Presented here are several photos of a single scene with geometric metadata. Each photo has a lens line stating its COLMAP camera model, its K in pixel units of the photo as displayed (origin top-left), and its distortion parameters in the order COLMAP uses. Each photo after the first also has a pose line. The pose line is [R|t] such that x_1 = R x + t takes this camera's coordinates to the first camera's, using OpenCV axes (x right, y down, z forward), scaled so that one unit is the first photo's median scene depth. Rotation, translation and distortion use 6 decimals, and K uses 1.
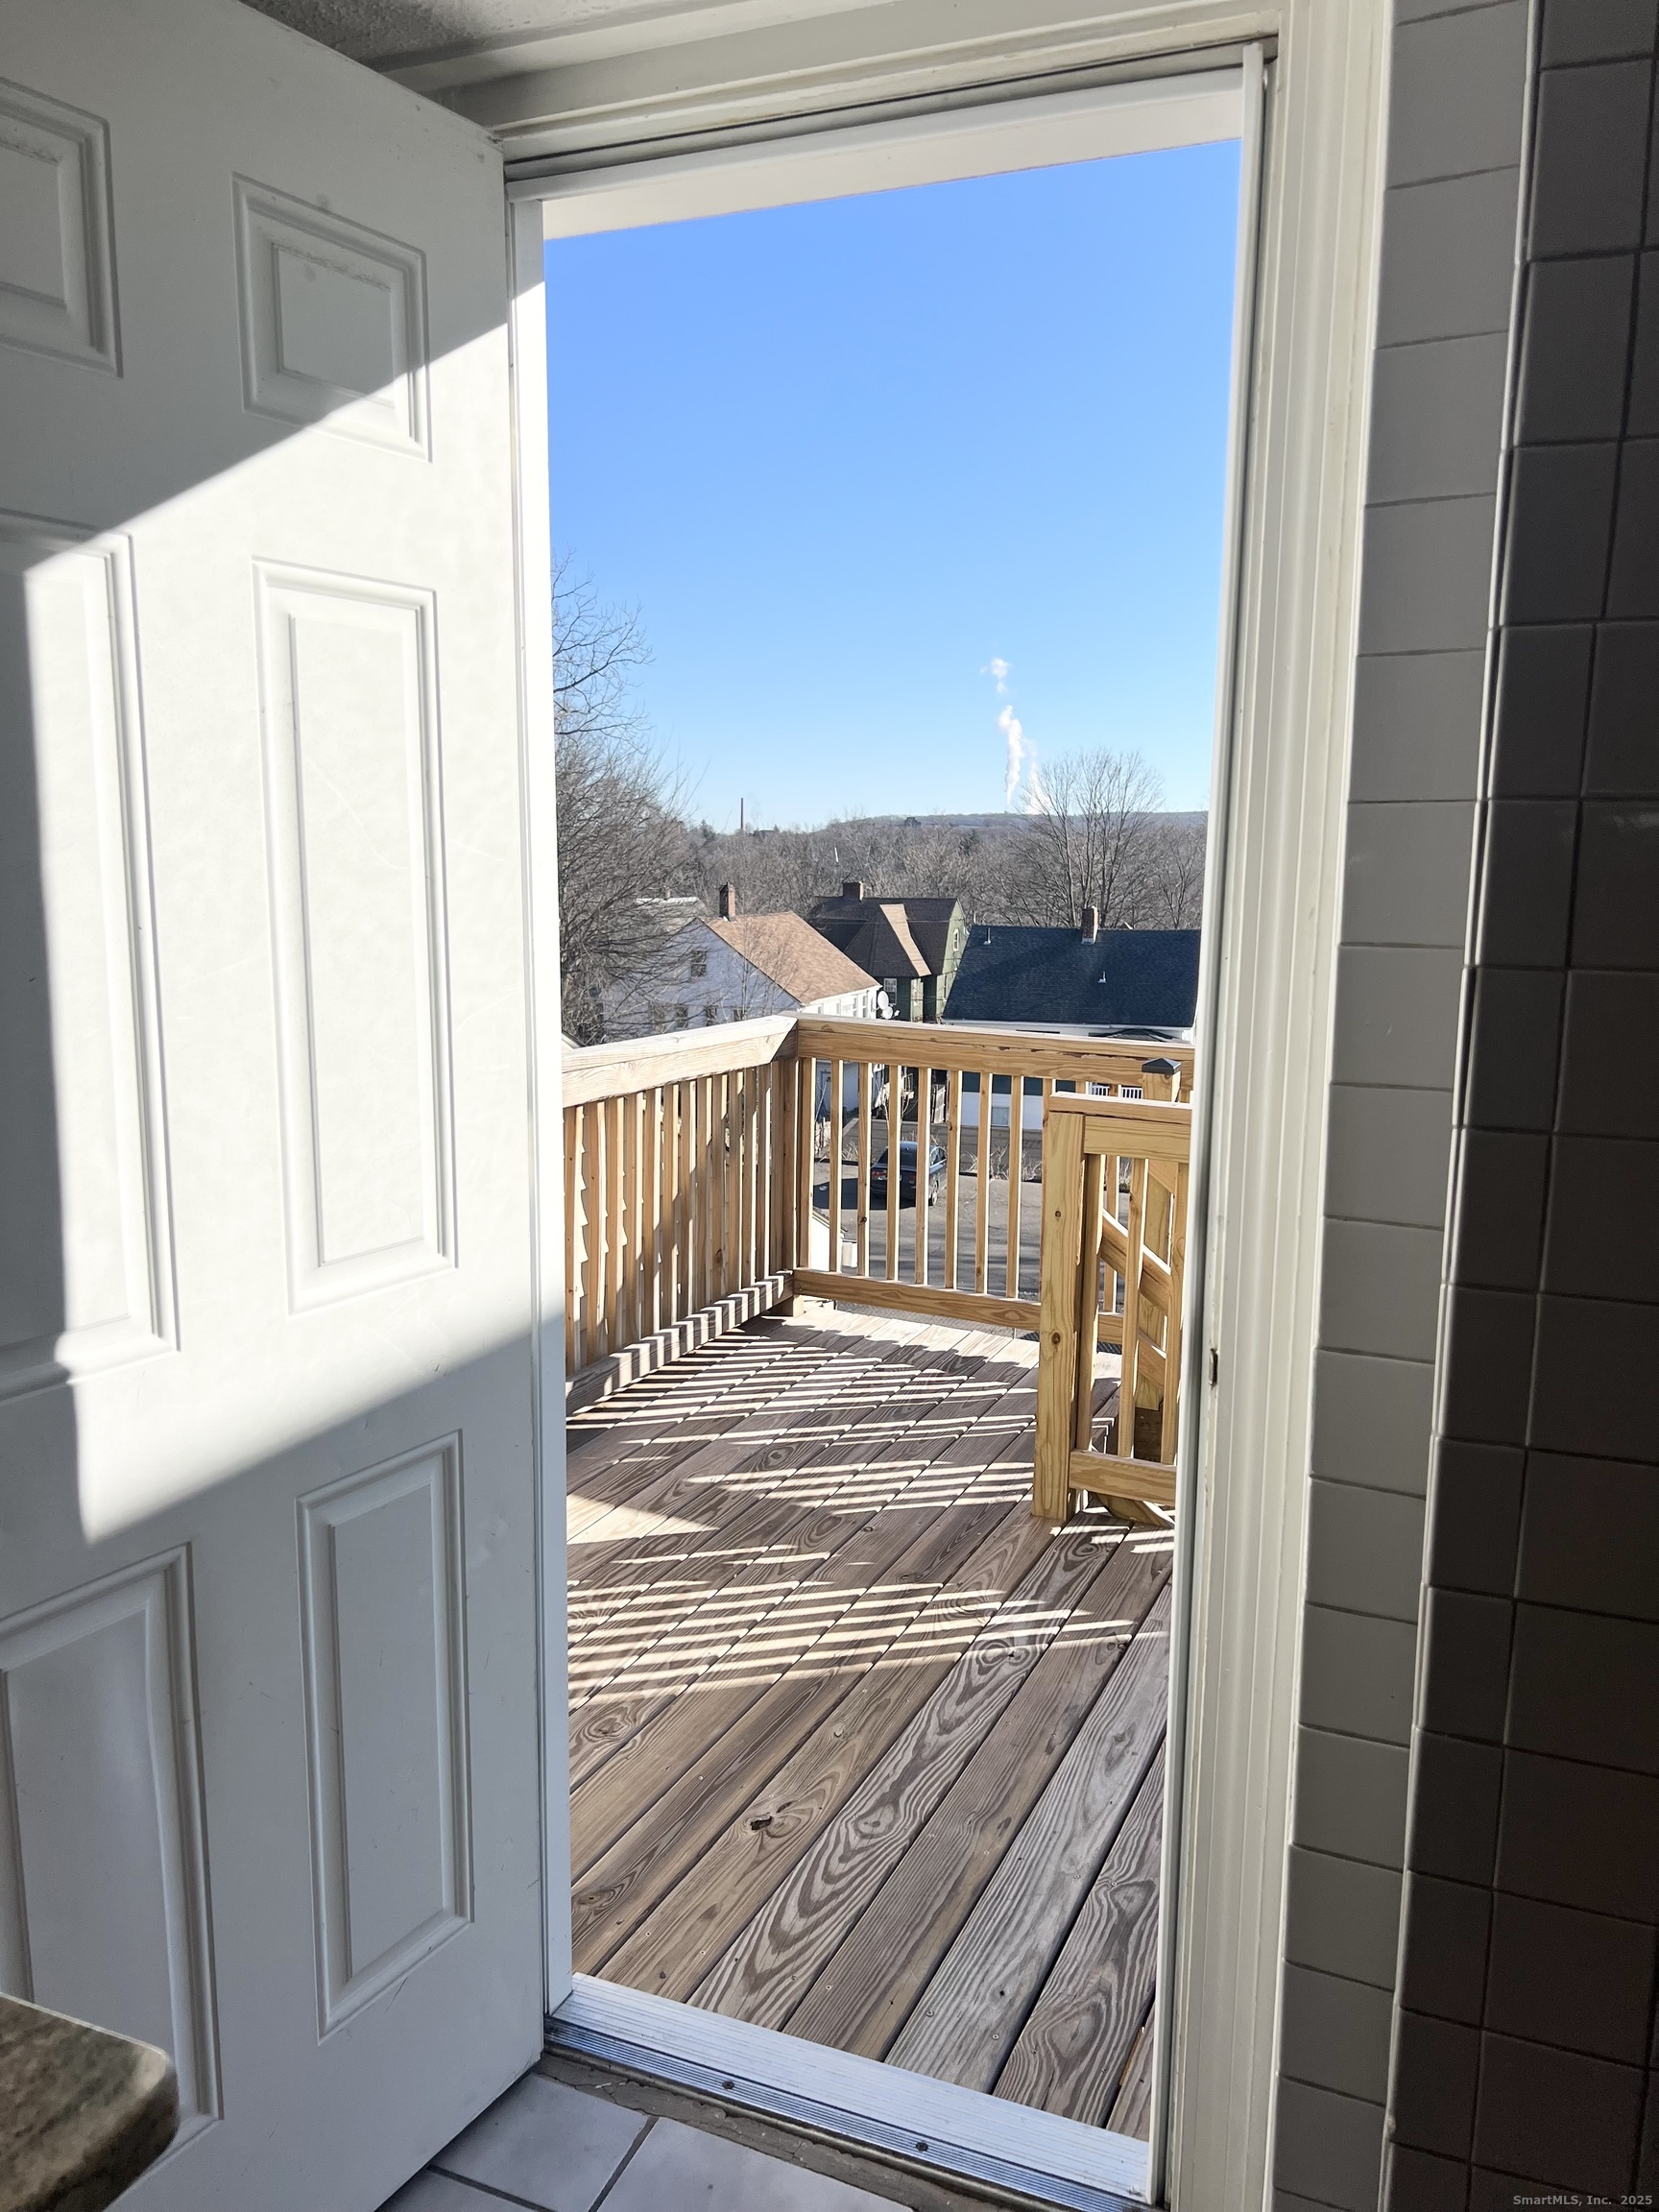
lens RADIAL K [[1662.0, 0, 829.5], [0, 1662.0, 1106.0], [0, 0, 1]] dist [0.091964, -0.123565]
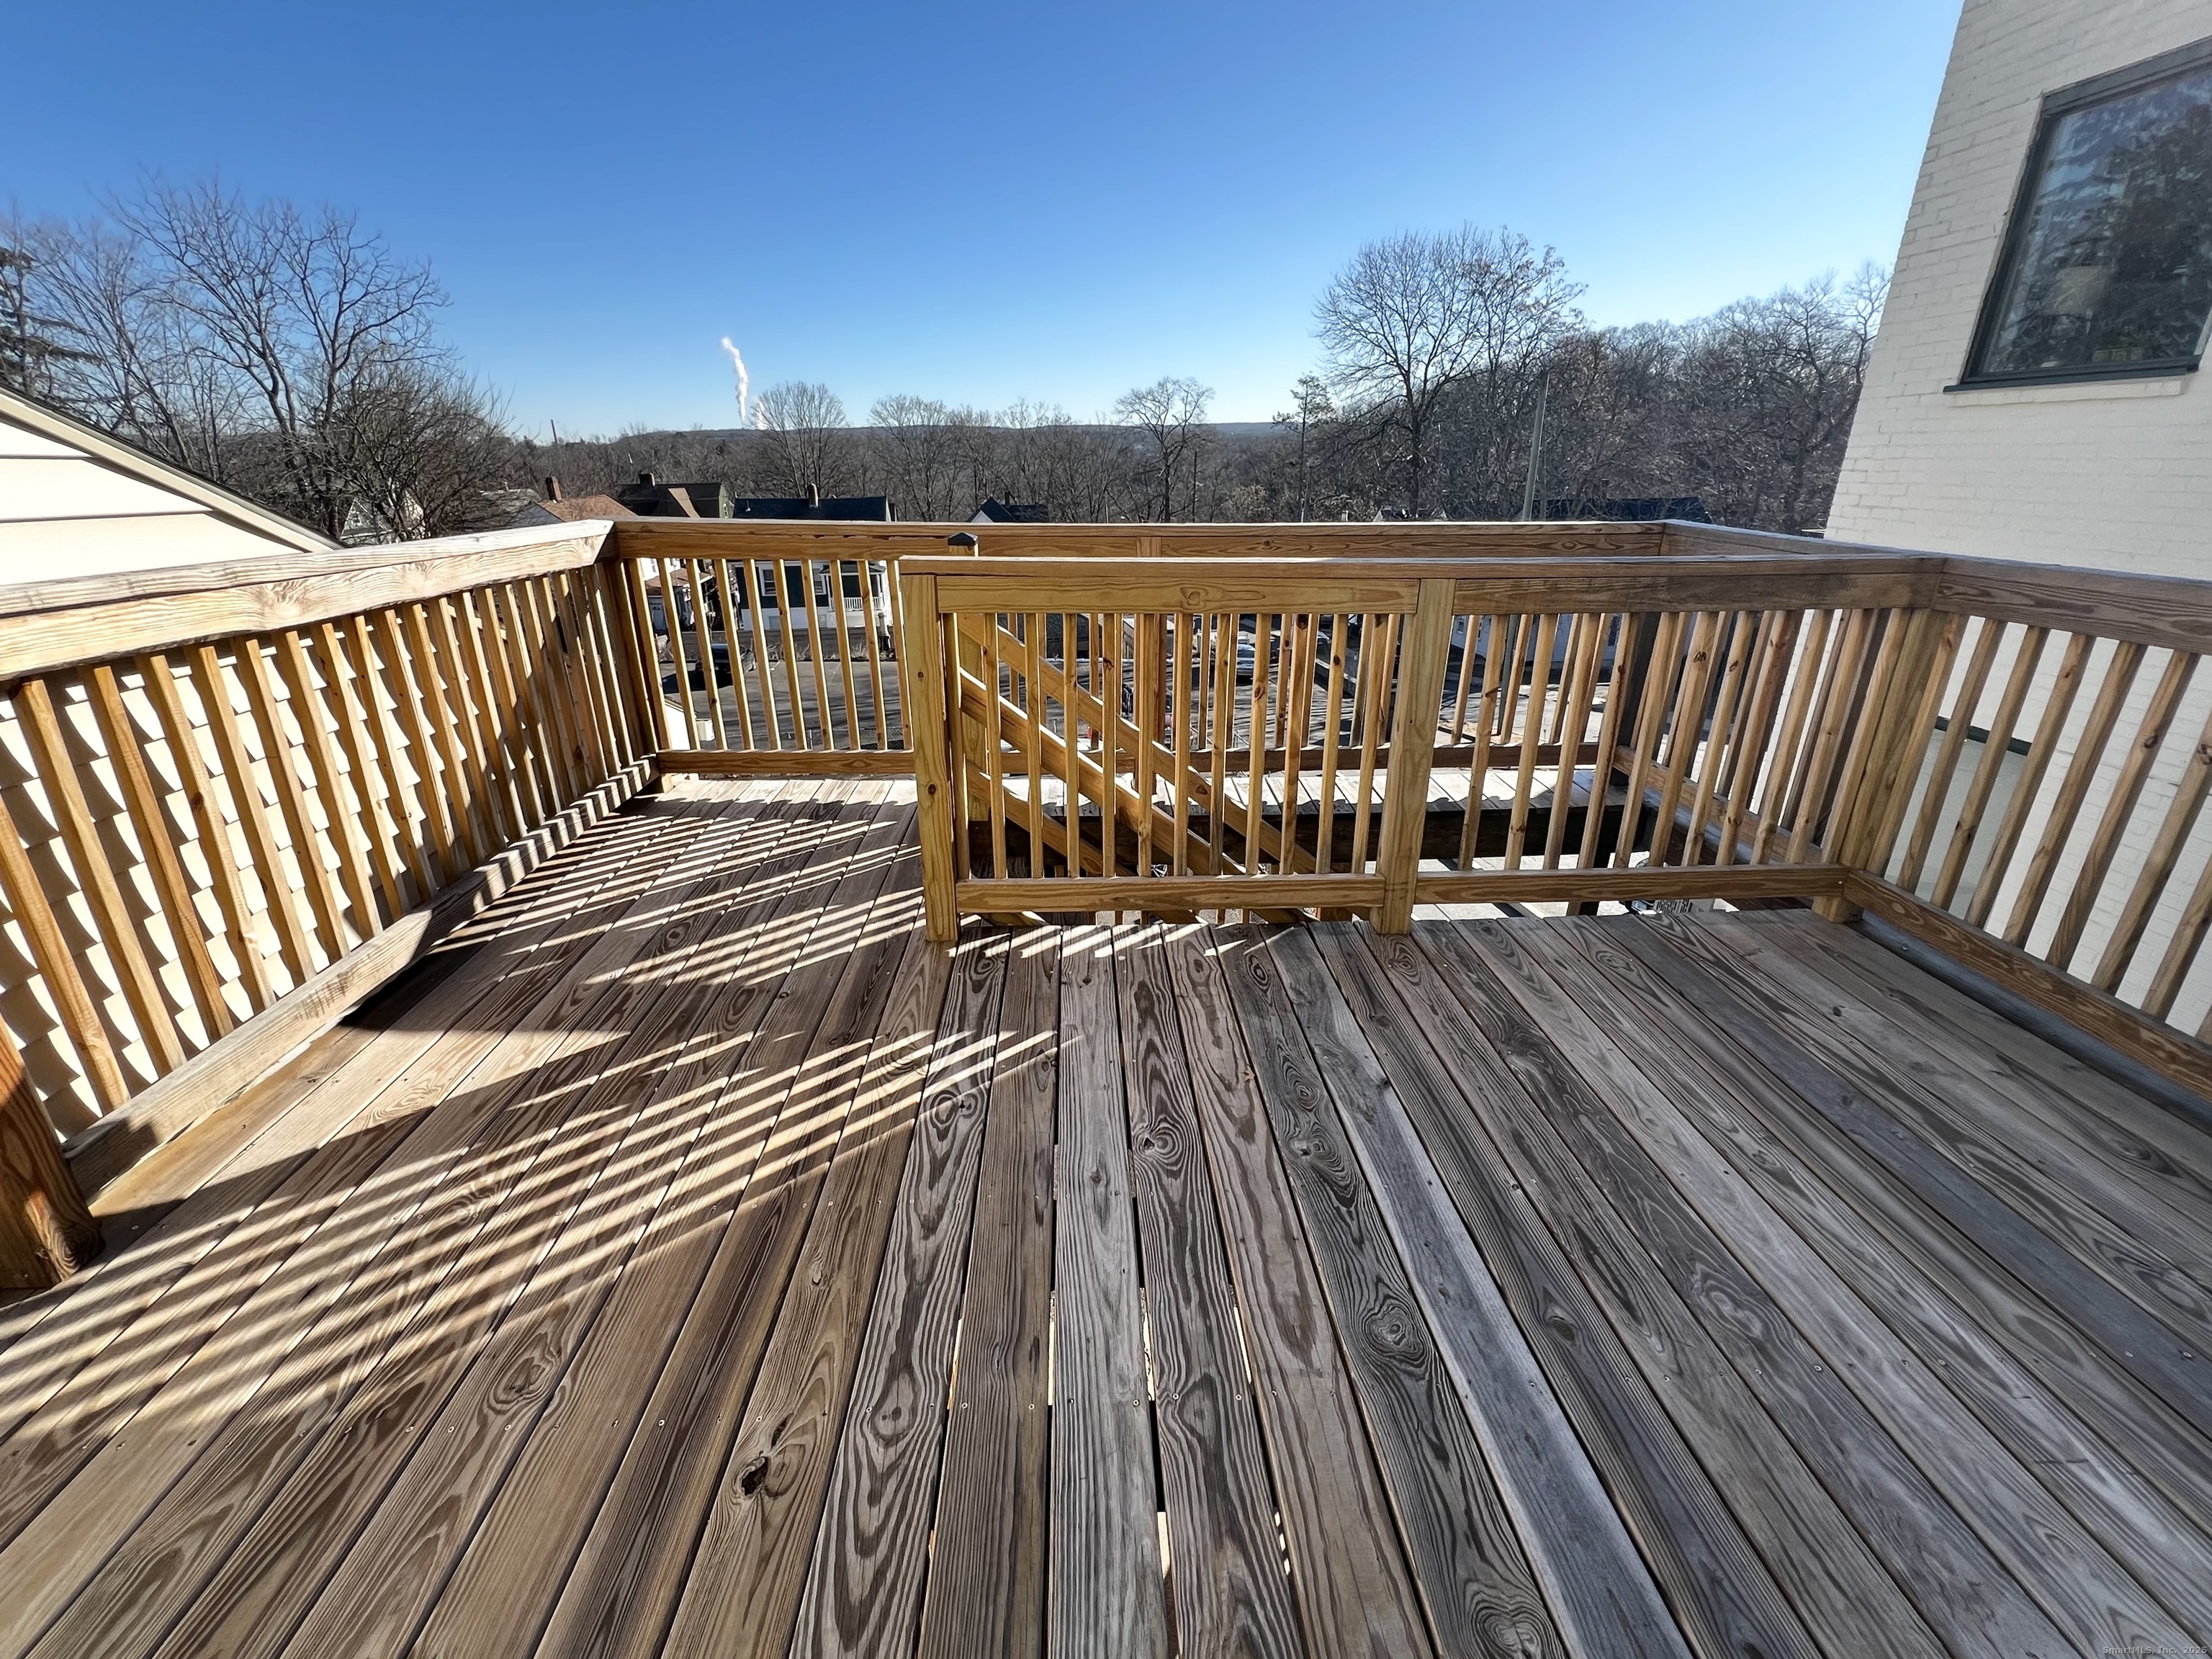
lens RADIAL K [[932.3, 0, 1097.9], [0, 932.3, 820.0], [0, 0, 1]] dist [0.000098, 0.000047]
pose [[0.903723, -0.176491, 0.390046, -0.006987], [0.085466, 0.967107, 0.239580, 0.019463], [-0.419500, -0.183178, 0.889081, 0.365248]]
